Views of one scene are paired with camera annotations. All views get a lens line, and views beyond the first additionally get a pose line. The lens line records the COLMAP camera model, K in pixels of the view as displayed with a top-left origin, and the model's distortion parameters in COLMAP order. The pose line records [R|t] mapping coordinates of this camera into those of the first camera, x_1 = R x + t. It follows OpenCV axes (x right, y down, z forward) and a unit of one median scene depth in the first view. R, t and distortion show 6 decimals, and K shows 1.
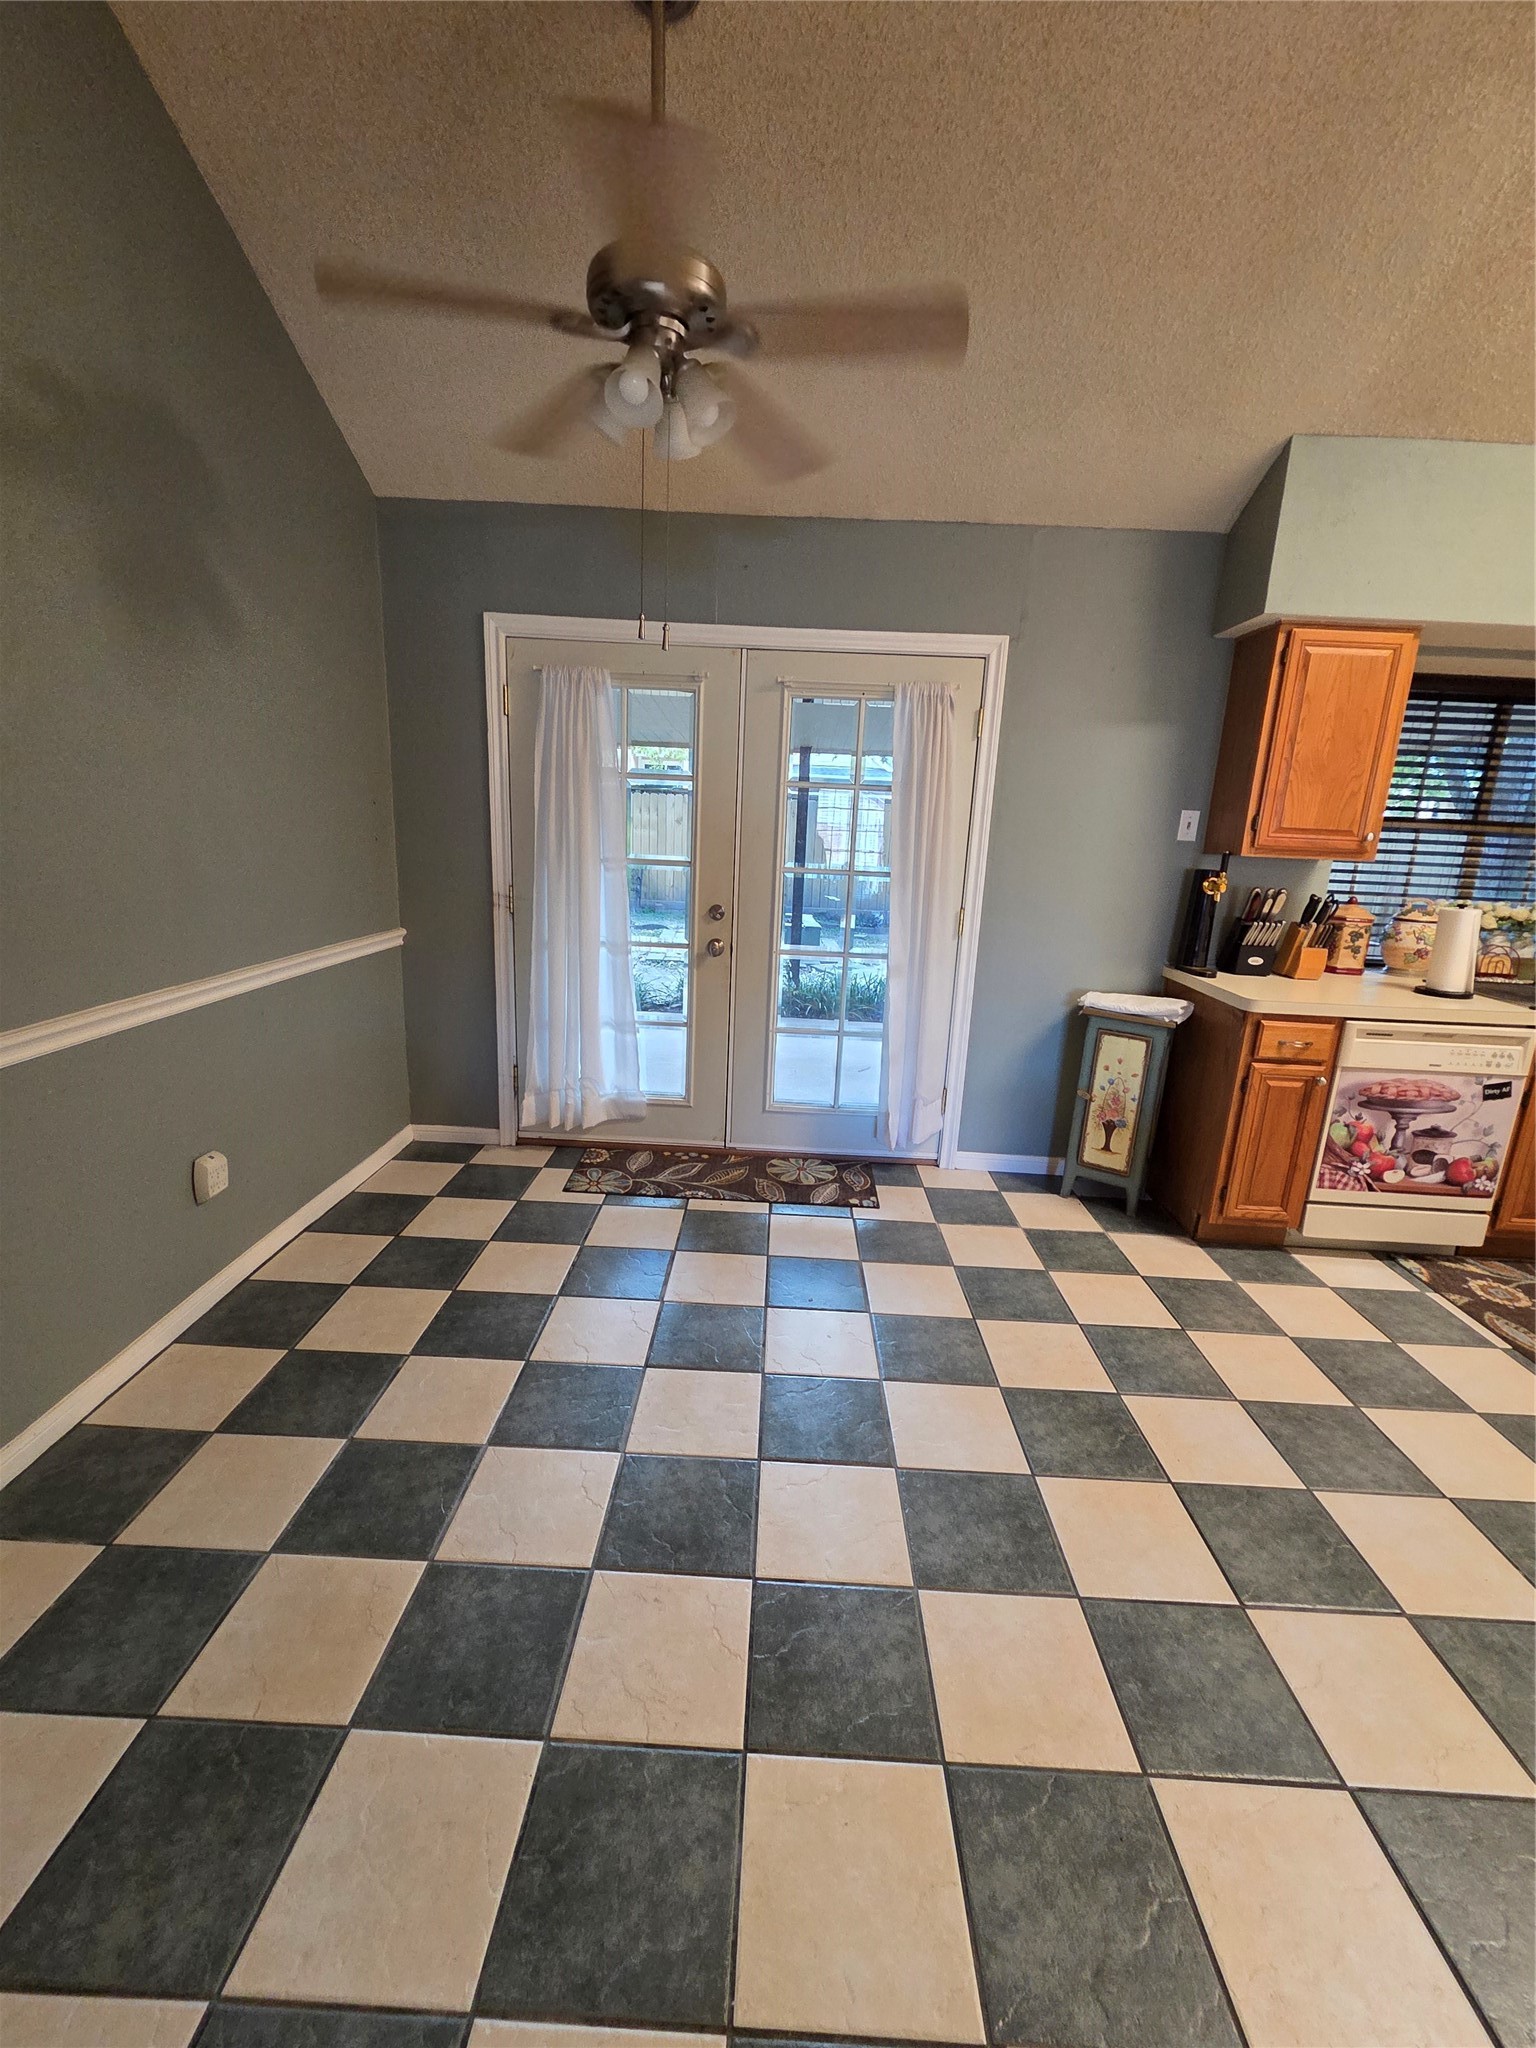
lens RADIAL K [[840.8, 0, 768.0], [0, 840.8, 1024.0], [0, 0, 1]] dist [0.008572, -0.008474]
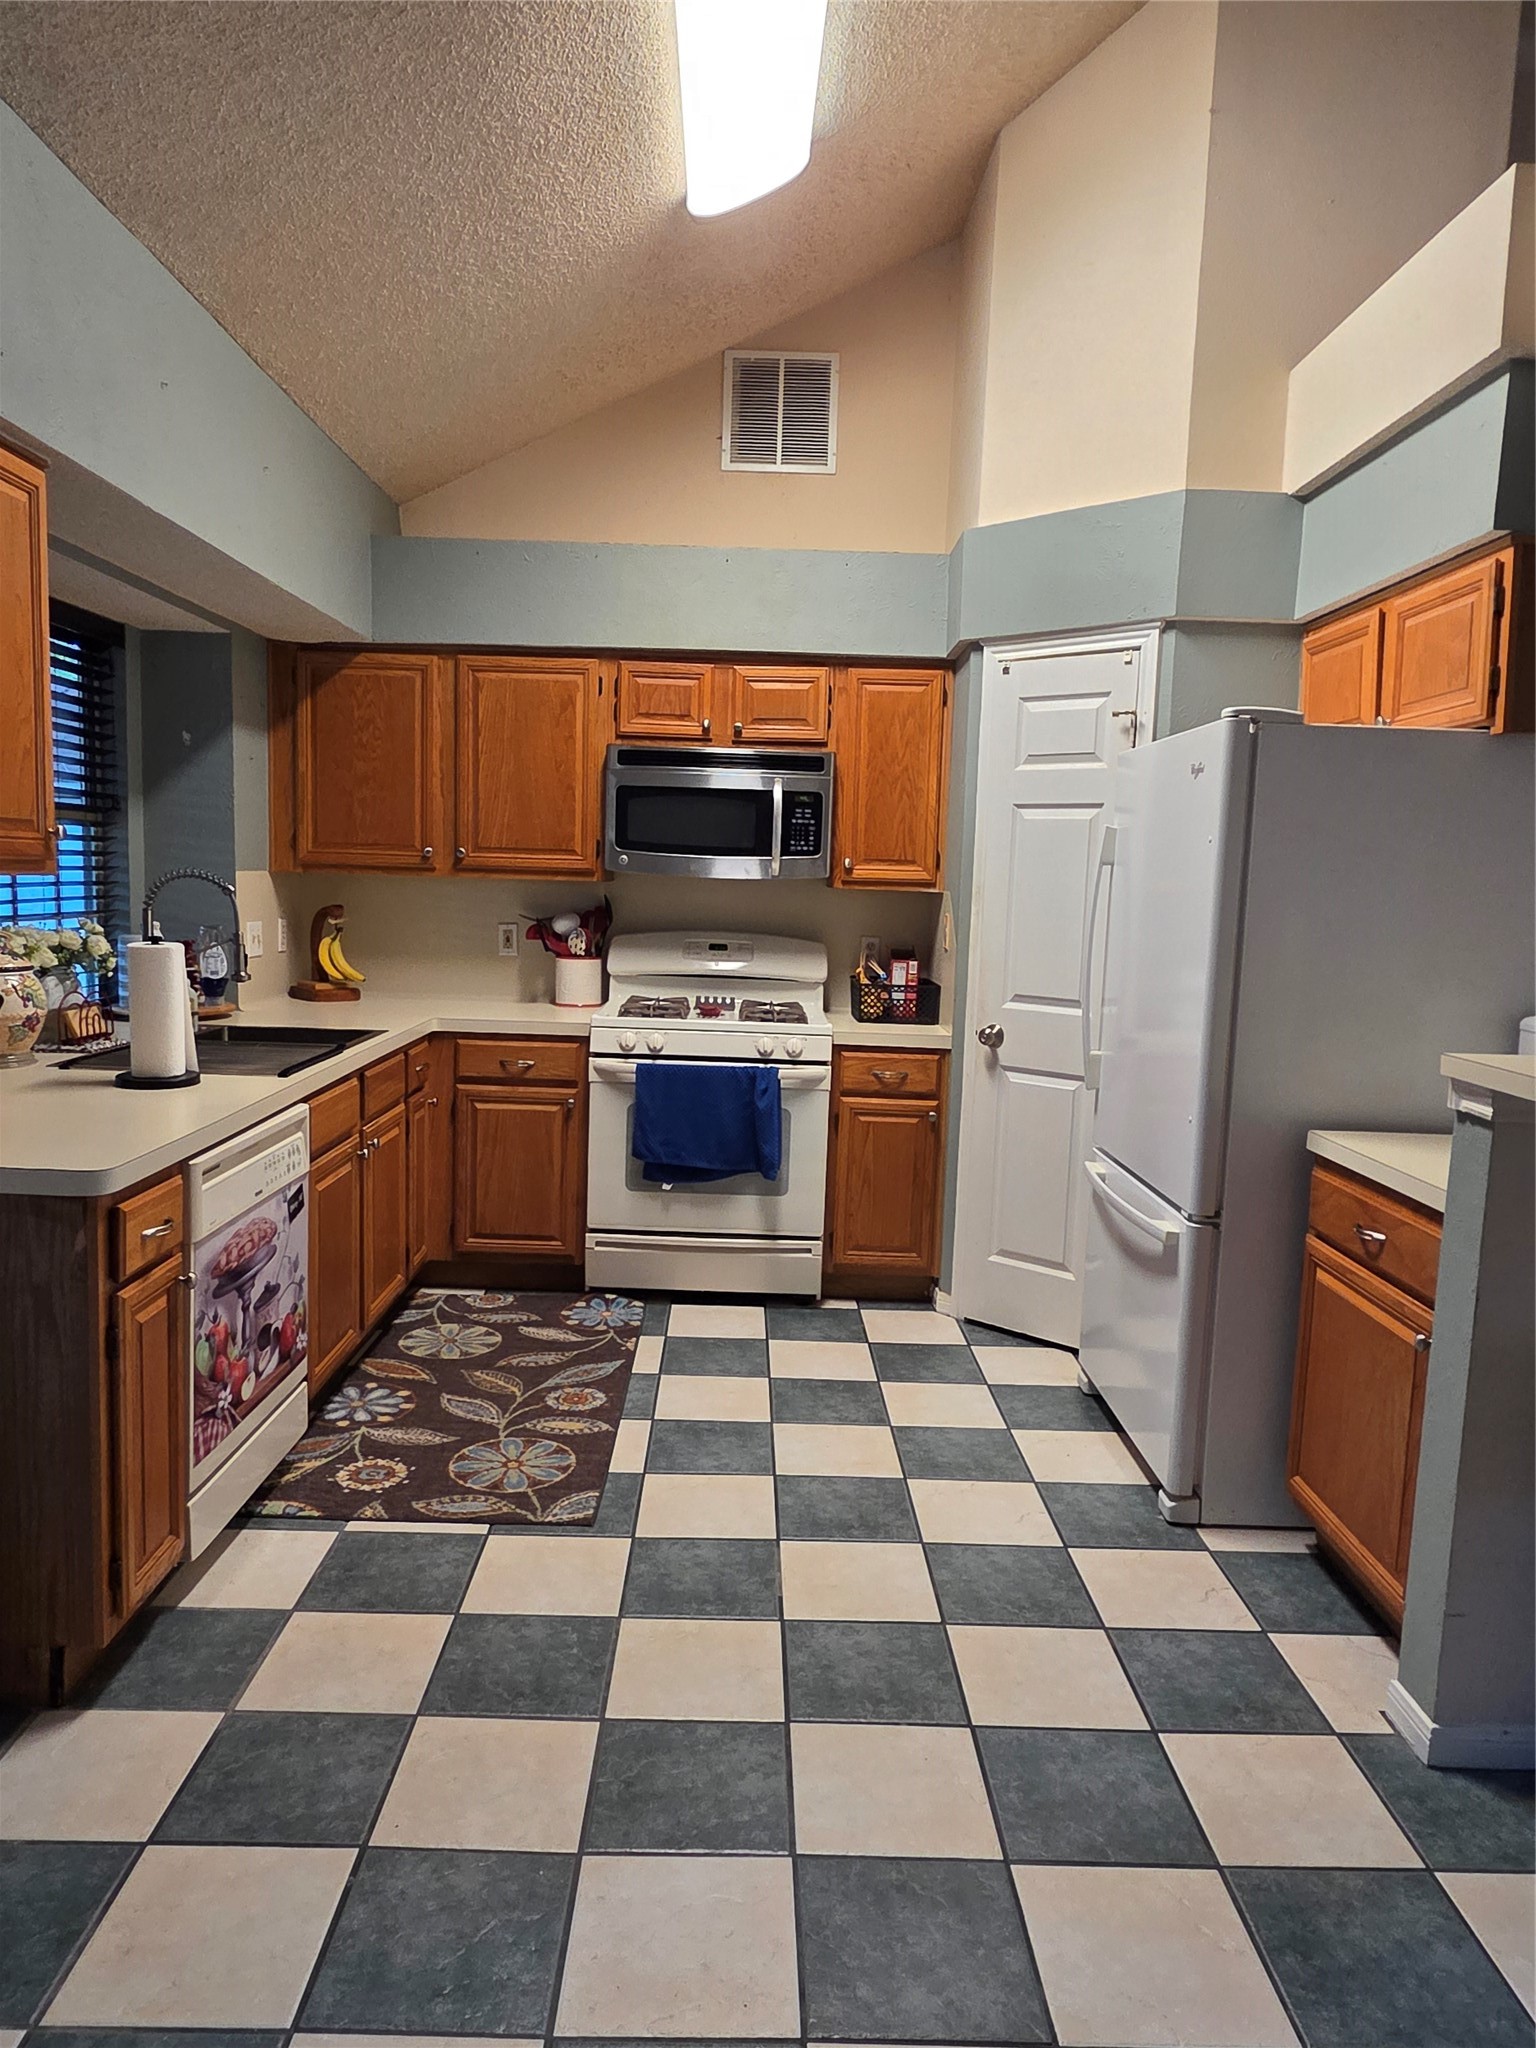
lens RADIAL K [[1321.4, 0, 768.0], [0, 1321.4, 1024.0], [0, 0, 1]] dist [-0.001758, -0.000720]
pose [[-0.034493, -0.154695, 0.987360, -0.172350], [0.194046, 0.968110, 0.158458, -0.153960], [-0.980386, 0.197059, -0.003375, 0.602010]]
